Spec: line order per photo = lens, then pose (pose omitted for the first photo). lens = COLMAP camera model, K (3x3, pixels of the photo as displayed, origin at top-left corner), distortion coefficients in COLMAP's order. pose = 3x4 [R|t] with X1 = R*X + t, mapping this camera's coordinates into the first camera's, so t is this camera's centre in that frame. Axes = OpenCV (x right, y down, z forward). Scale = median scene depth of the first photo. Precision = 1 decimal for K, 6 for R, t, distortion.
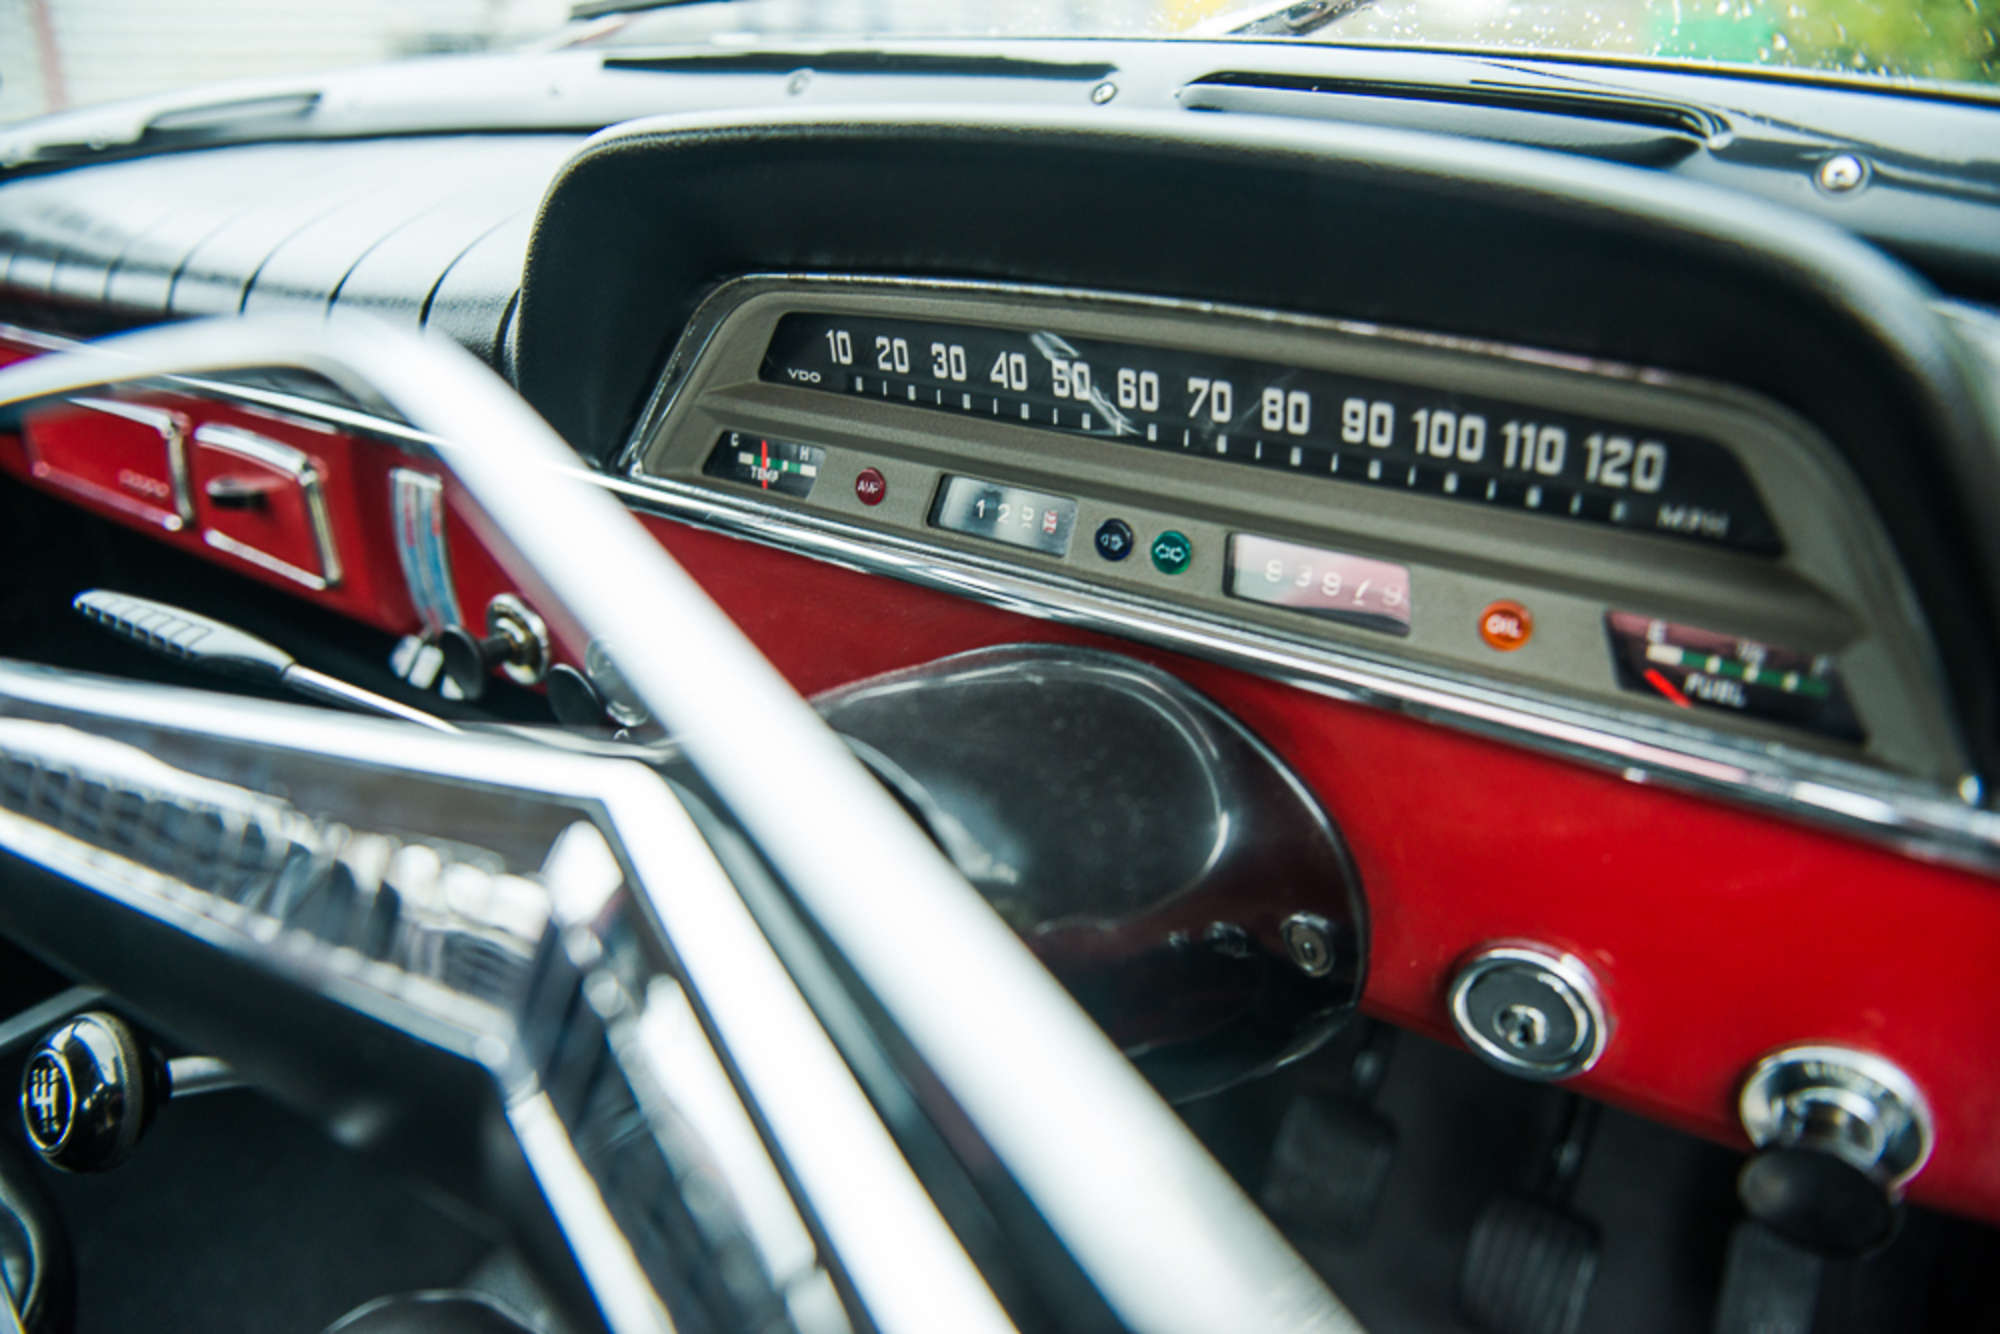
lens RADIAL K [[1331.4, 0, 1000.0], [0, 1331.4, 667.0], [0, 0, 1]] dist [-0.063090, -0.000317]
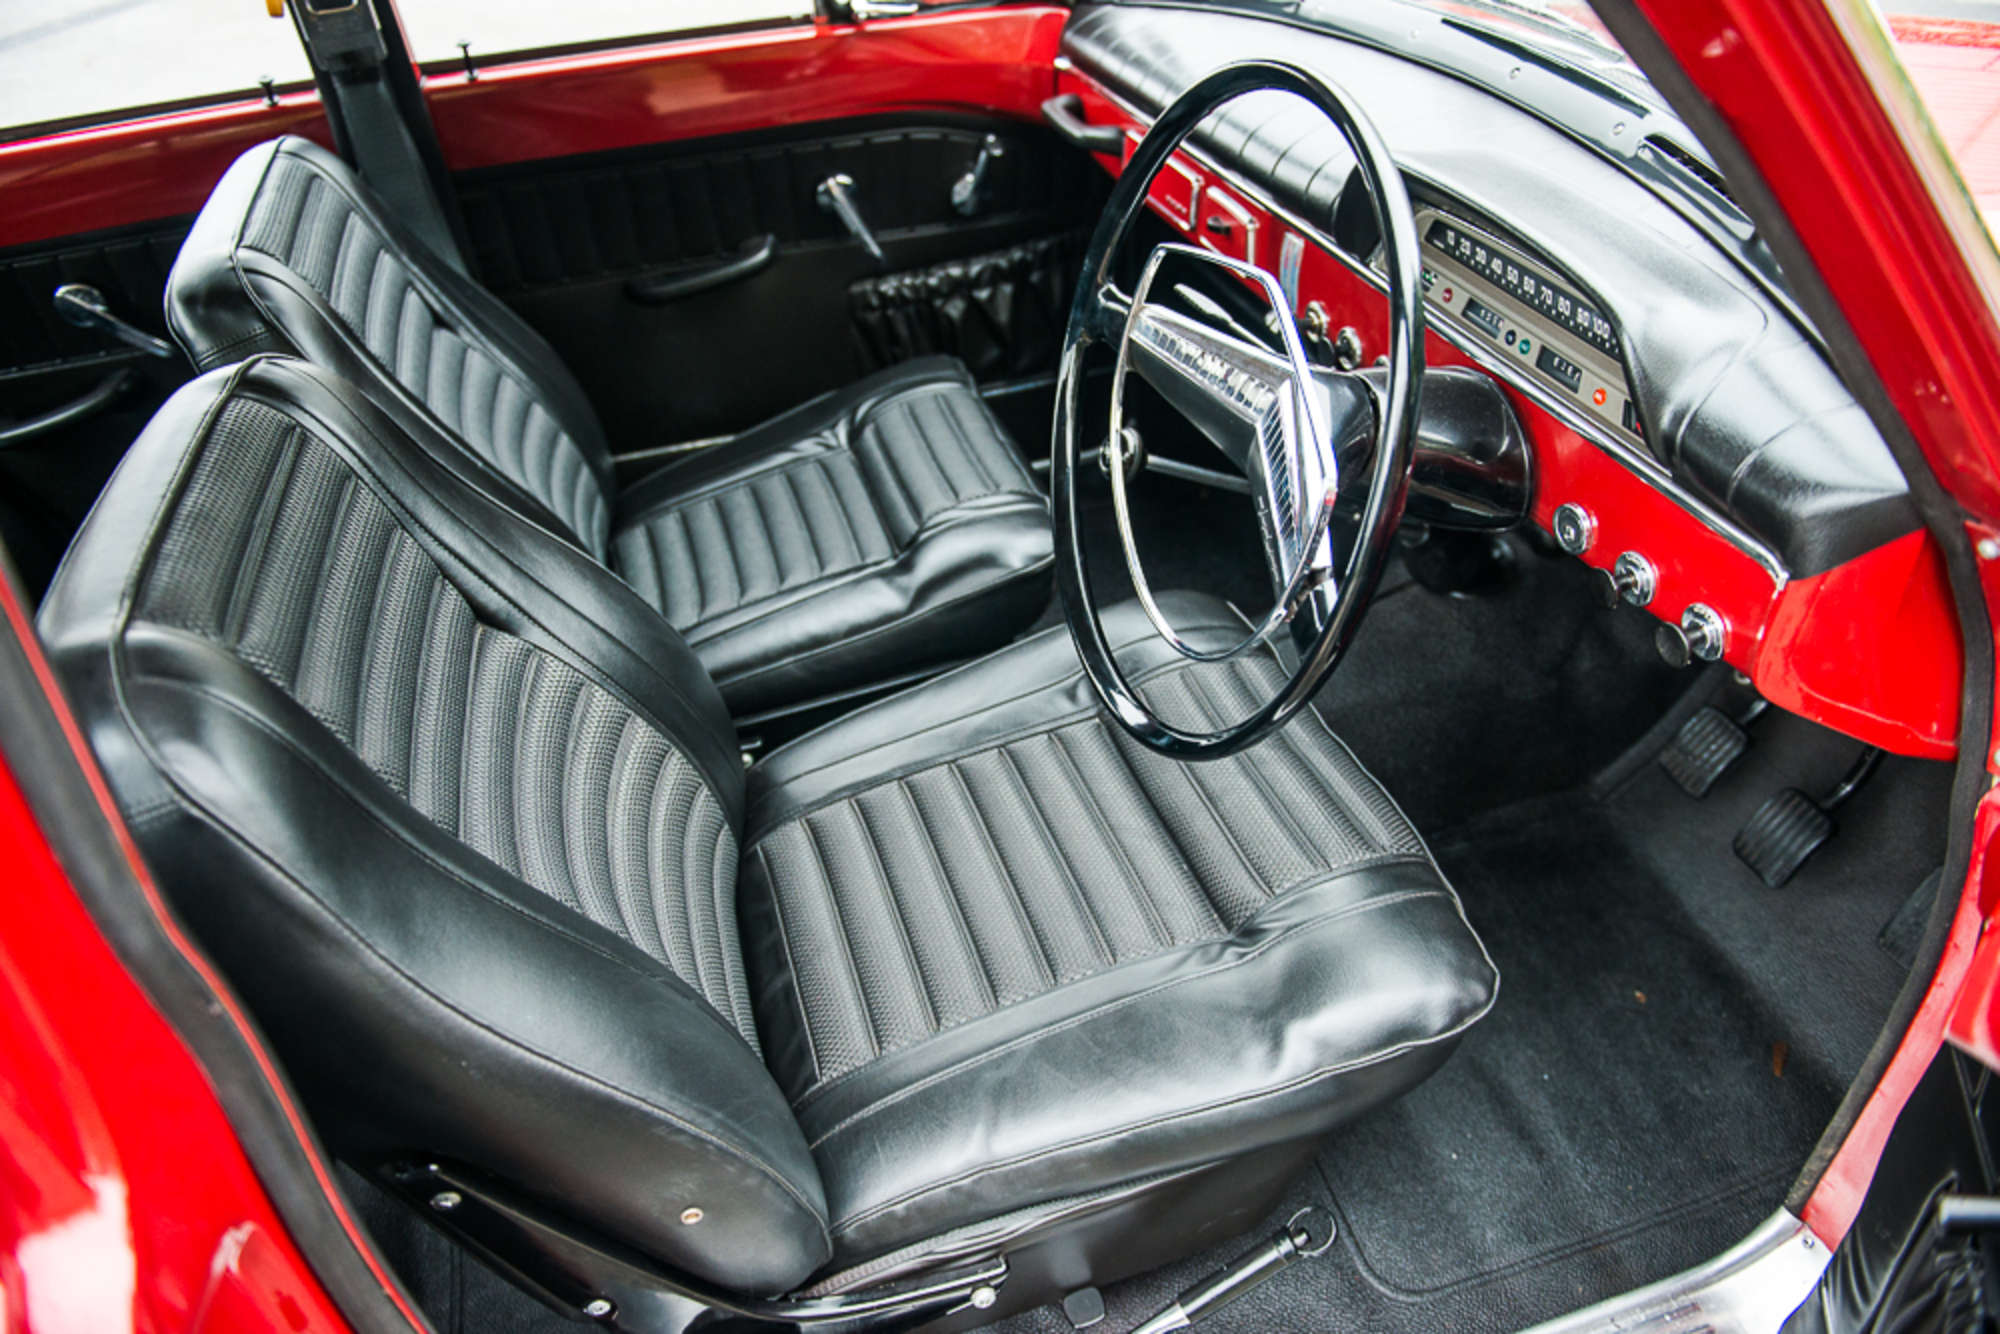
lens RADIAL K [[1331.4, 0, 1000.0], [0, 1331.4, 667.0], [0, 0, 1]] dist [-0.063090, -0.000317]
pose [[0.786227, 0.339875, -0.516074, 0.773085], [-0.202830, 0.930825, 0.304014, -0.064730], [0.583702, -0.134349, 0.800776, -1.619443]]
